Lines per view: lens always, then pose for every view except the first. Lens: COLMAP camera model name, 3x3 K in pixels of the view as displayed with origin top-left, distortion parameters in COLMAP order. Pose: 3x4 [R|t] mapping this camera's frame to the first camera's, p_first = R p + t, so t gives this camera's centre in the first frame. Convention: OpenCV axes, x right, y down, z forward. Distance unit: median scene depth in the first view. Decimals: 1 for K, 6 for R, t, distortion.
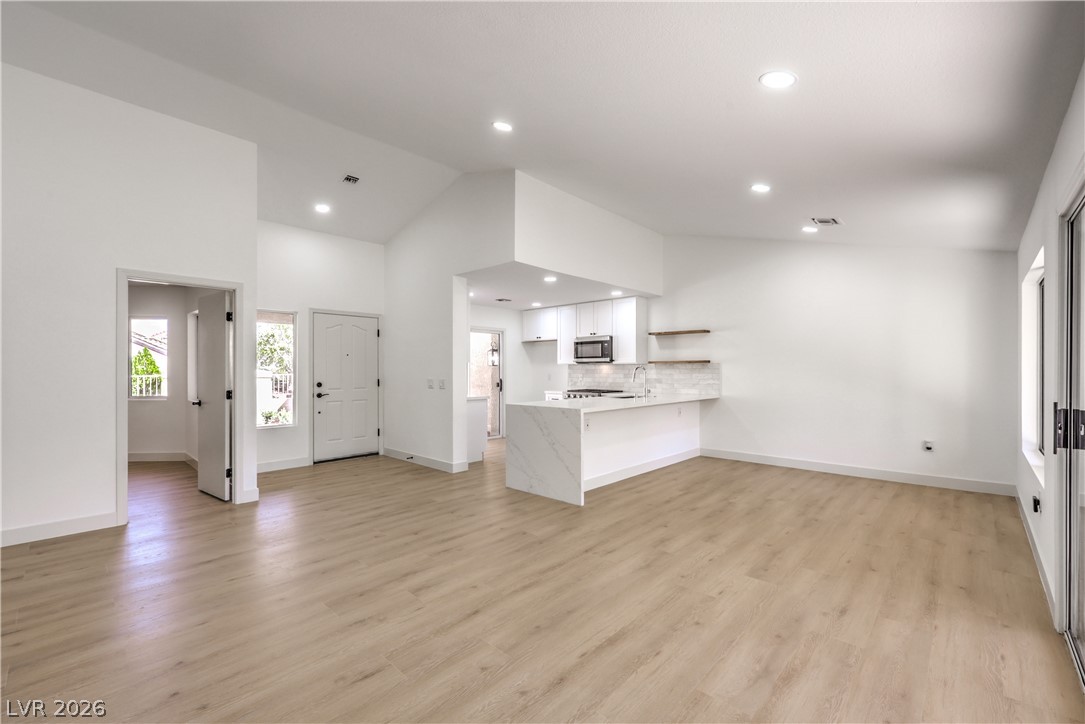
lens RADIAL K [[453.5, 0, 552.8], [0, 453.5, 359.7], [0, 0, 1]] dist [0.001185, 0.000193]
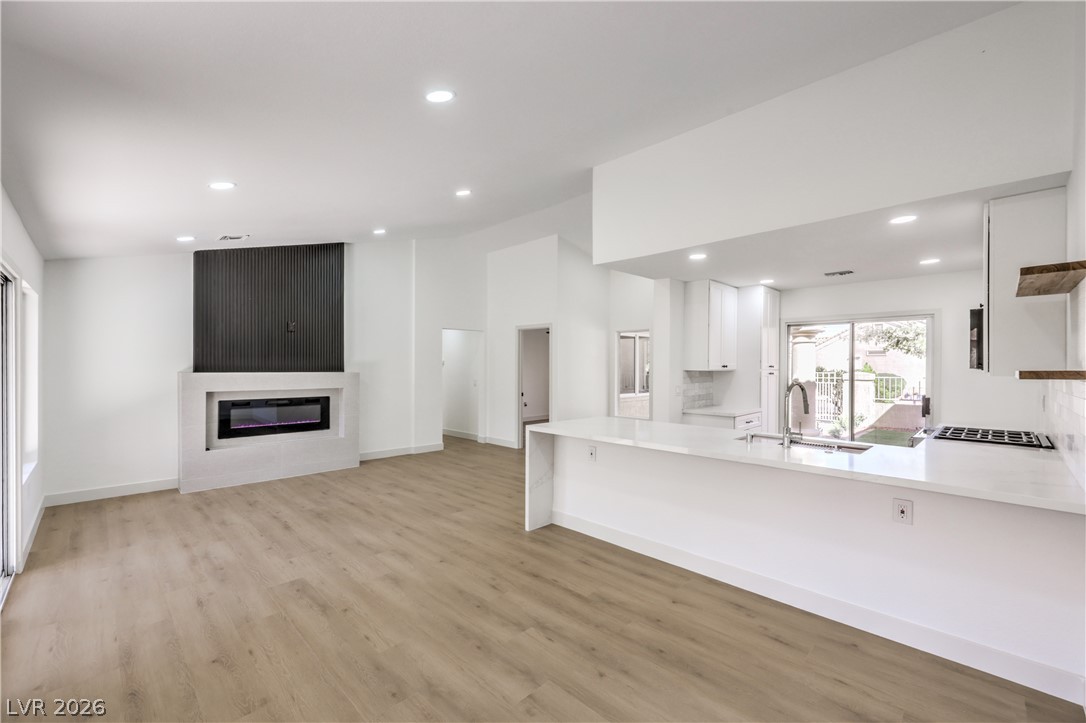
lens RADIAL K [[445.6, 0, 543.5], [0, 445.6, 367.8], [0, 0, 1]] dist [-0.000011, -0.000156]
pose [[-0.035400, 0.006294, -0.999353, 1.227877], [0.019658, 0.999791, 0.005601, -0.015602], [0.999180, -0.019447, -0.035516, 1.364255]]
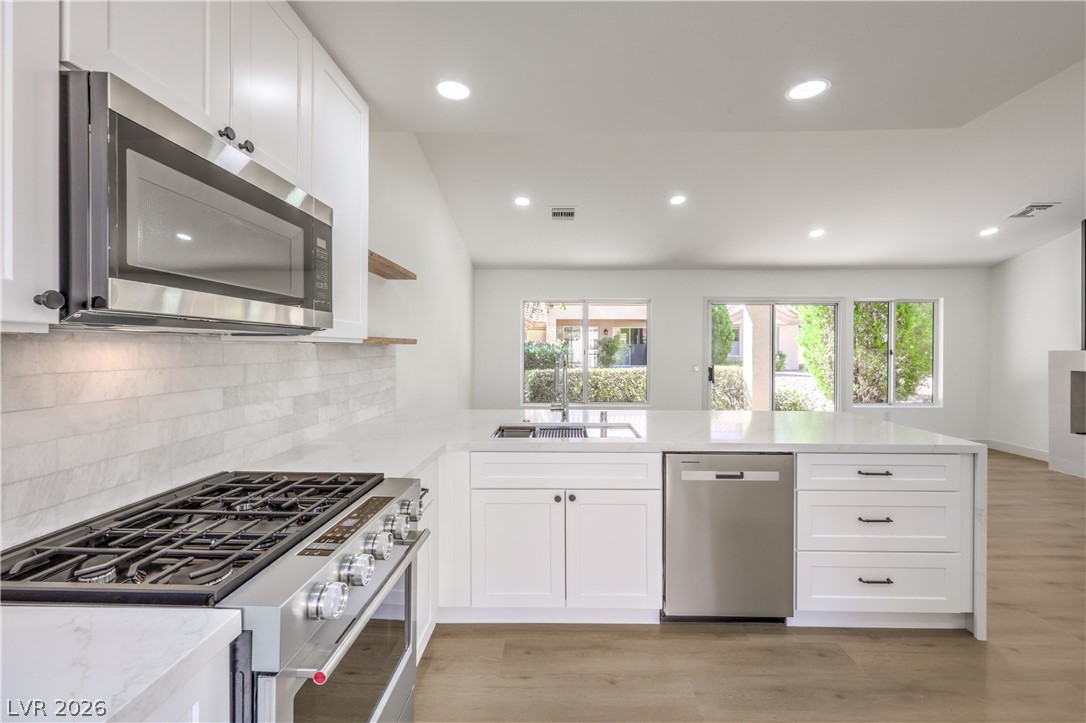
lens RADIAL K [[445.0, 0, 539.3], [0, 445.0, 349.0], [0, 0, 1]] dist [-0.000402, -0.000031]
pose [[-0.659509, 0.001223, 0.751696, -0.205149], [-0.014729, 0.999786, -0.014550, 0.032552], [-0.751553, -0.020668, -0.659349, 2.353958]]
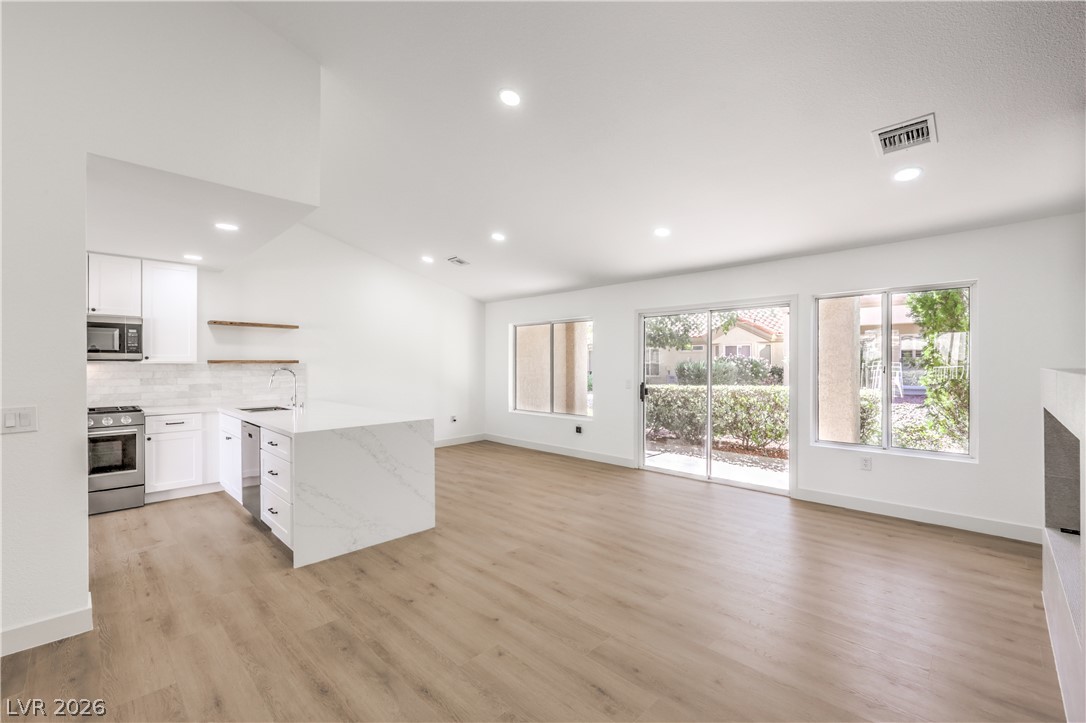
lens RADIAL K [[459.7, 0, 538.8], [0, 459.7, 362.7], [0, 0, 1]] dist [-0.001550, -0.000201]
pose [[0.036528, 0.002676, 0.999329, -1.052580], [-0.020070, 0.999797, -0.001944, -0.001979], [-0.999131, -0.019985, 0.036574, 0.977305]]
